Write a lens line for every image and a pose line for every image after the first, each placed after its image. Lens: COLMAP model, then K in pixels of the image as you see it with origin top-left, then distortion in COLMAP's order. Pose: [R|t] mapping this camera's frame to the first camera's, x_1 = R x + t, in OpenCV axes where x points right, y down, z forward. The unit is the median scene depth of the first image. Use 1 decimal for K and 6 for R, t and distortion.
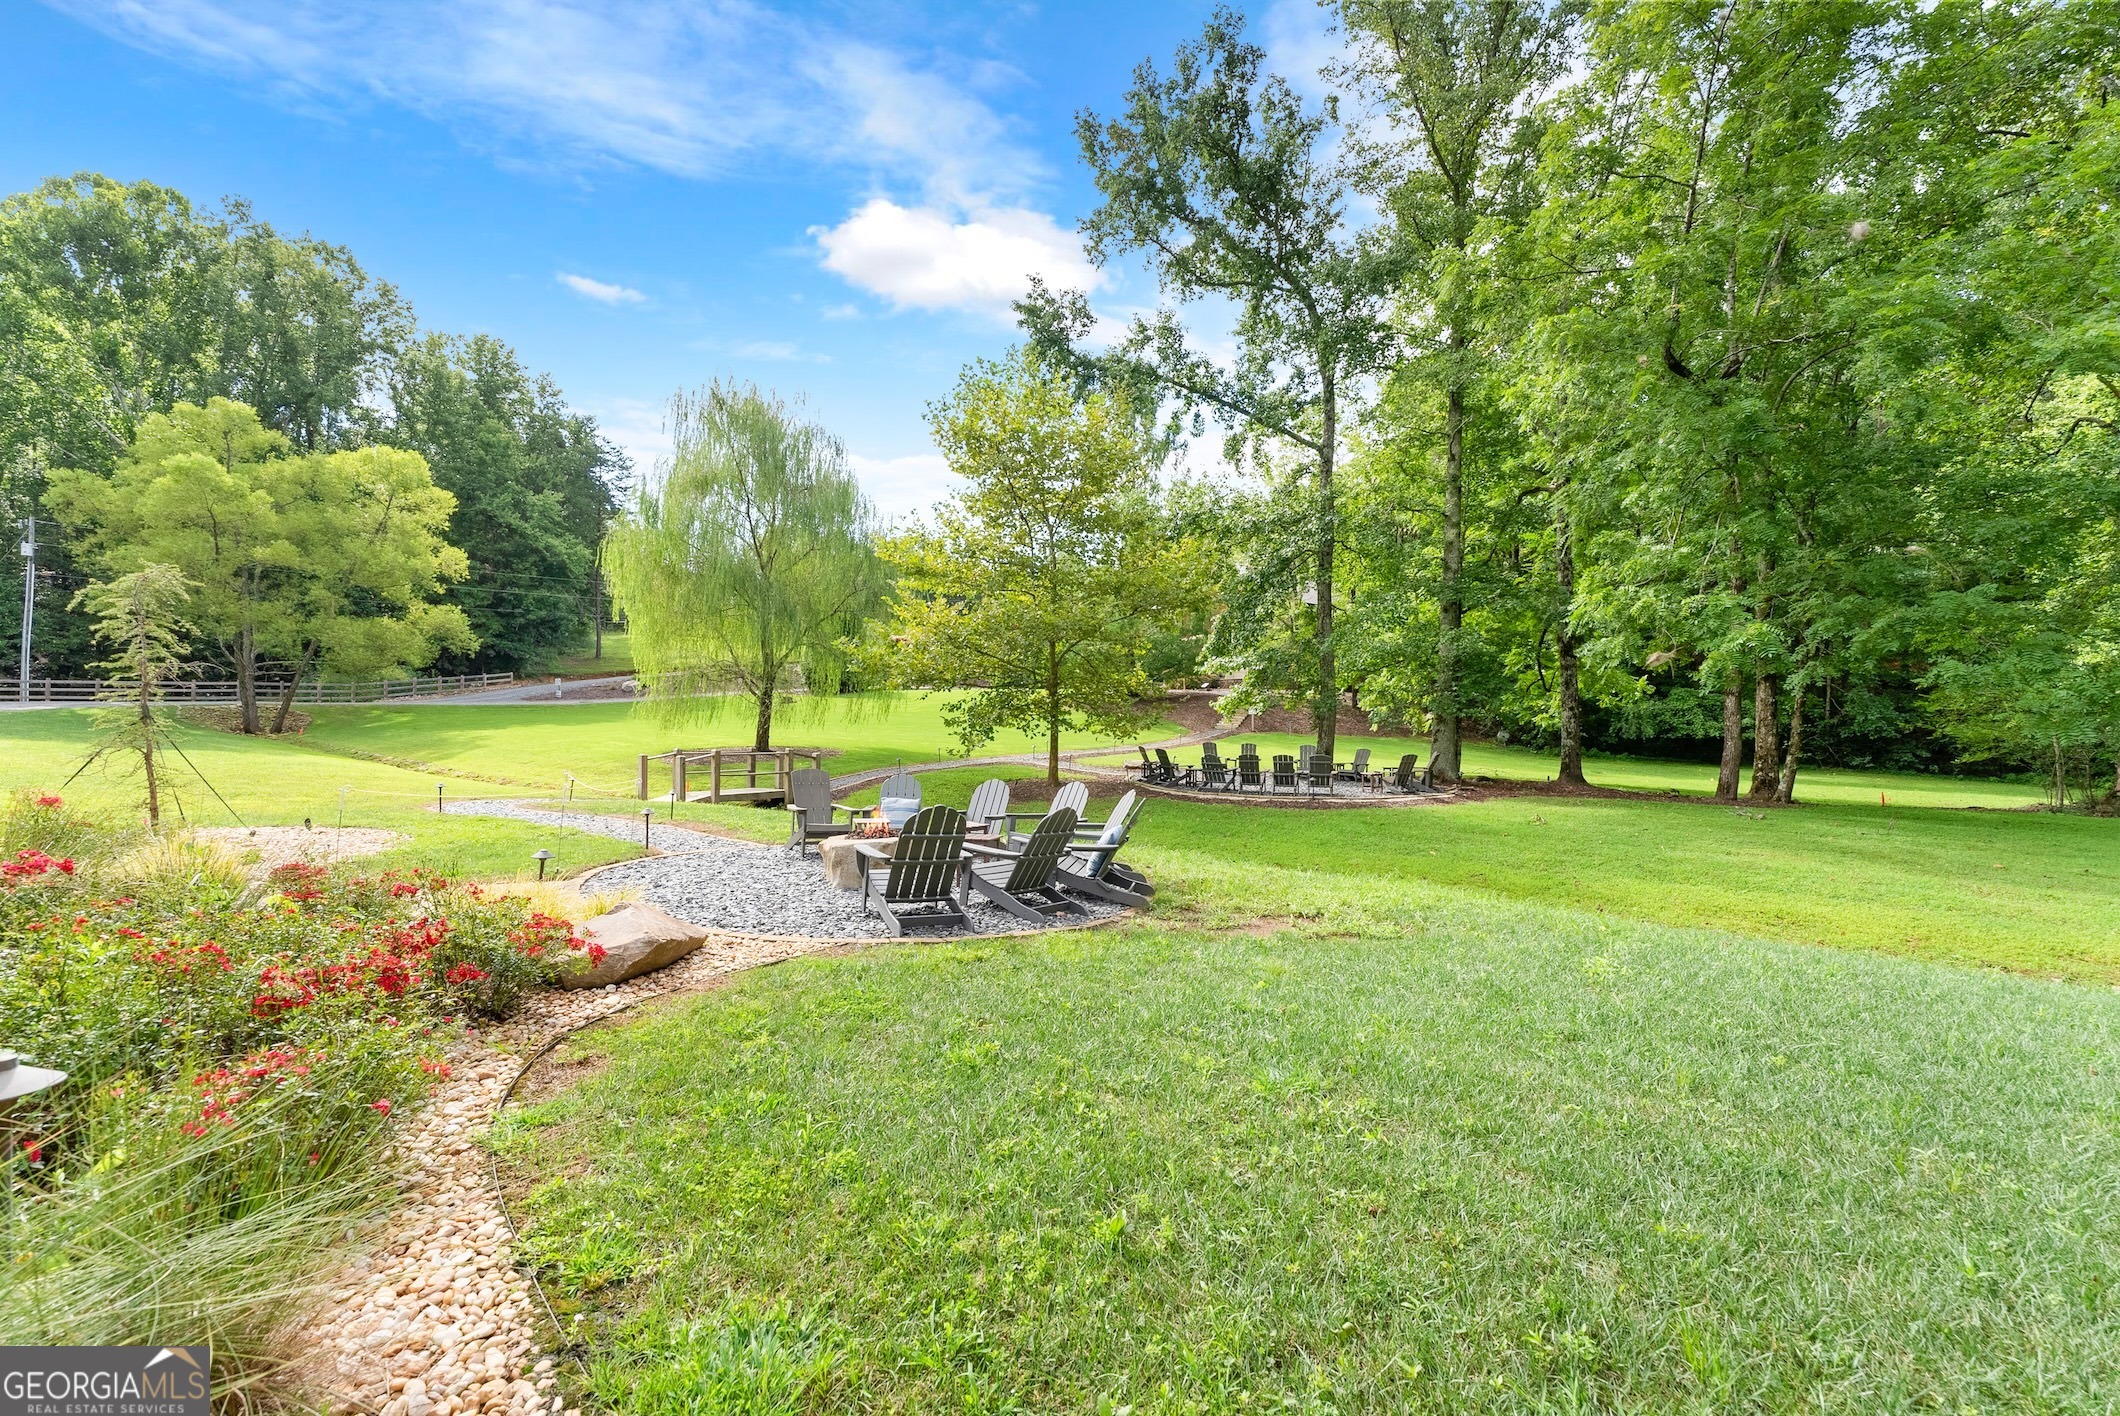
lens RADIAL K [[863.8, 0, 1063.8], [0, 863.8, 704.6], [0, 0, 1]] dist [0.001222, 0.000137]
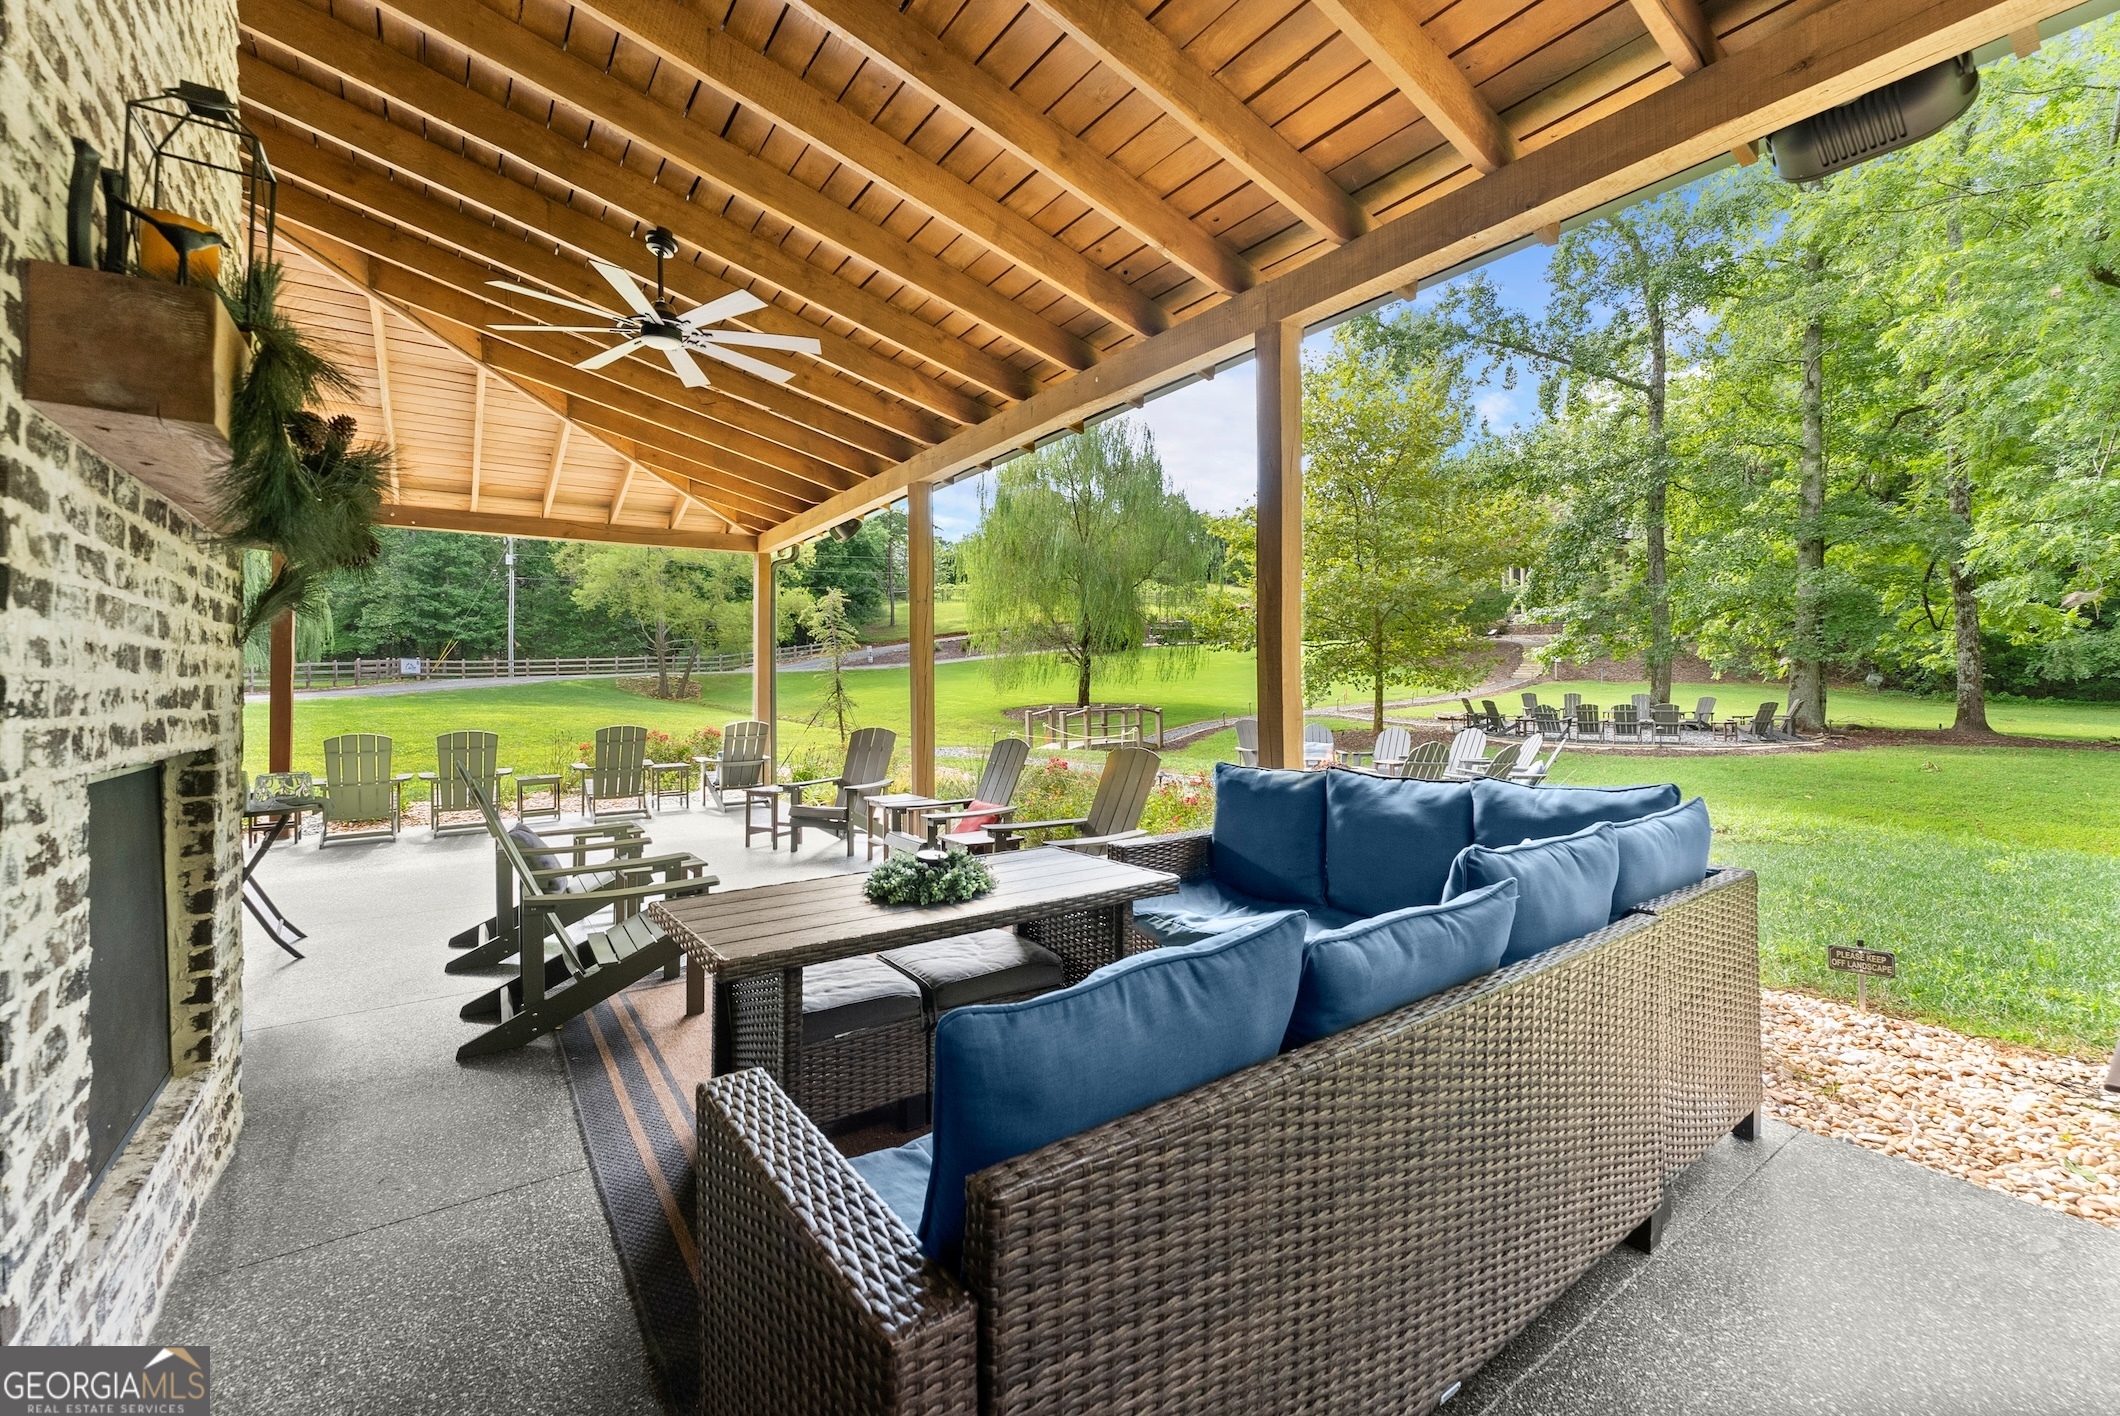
lens RADIAL K [[898.3, 0, 1064.5], [0, 898.3, 669.6], [0, 0, 1]] dist [0.001473, 0.000300]
pose [[0.966352, -0.023504, -0.256149, -0.088177], [0.027033, 0.999582, 0.010266, -0.009082], [0.255800, -0.016845, 0.966583, -0.153255]]
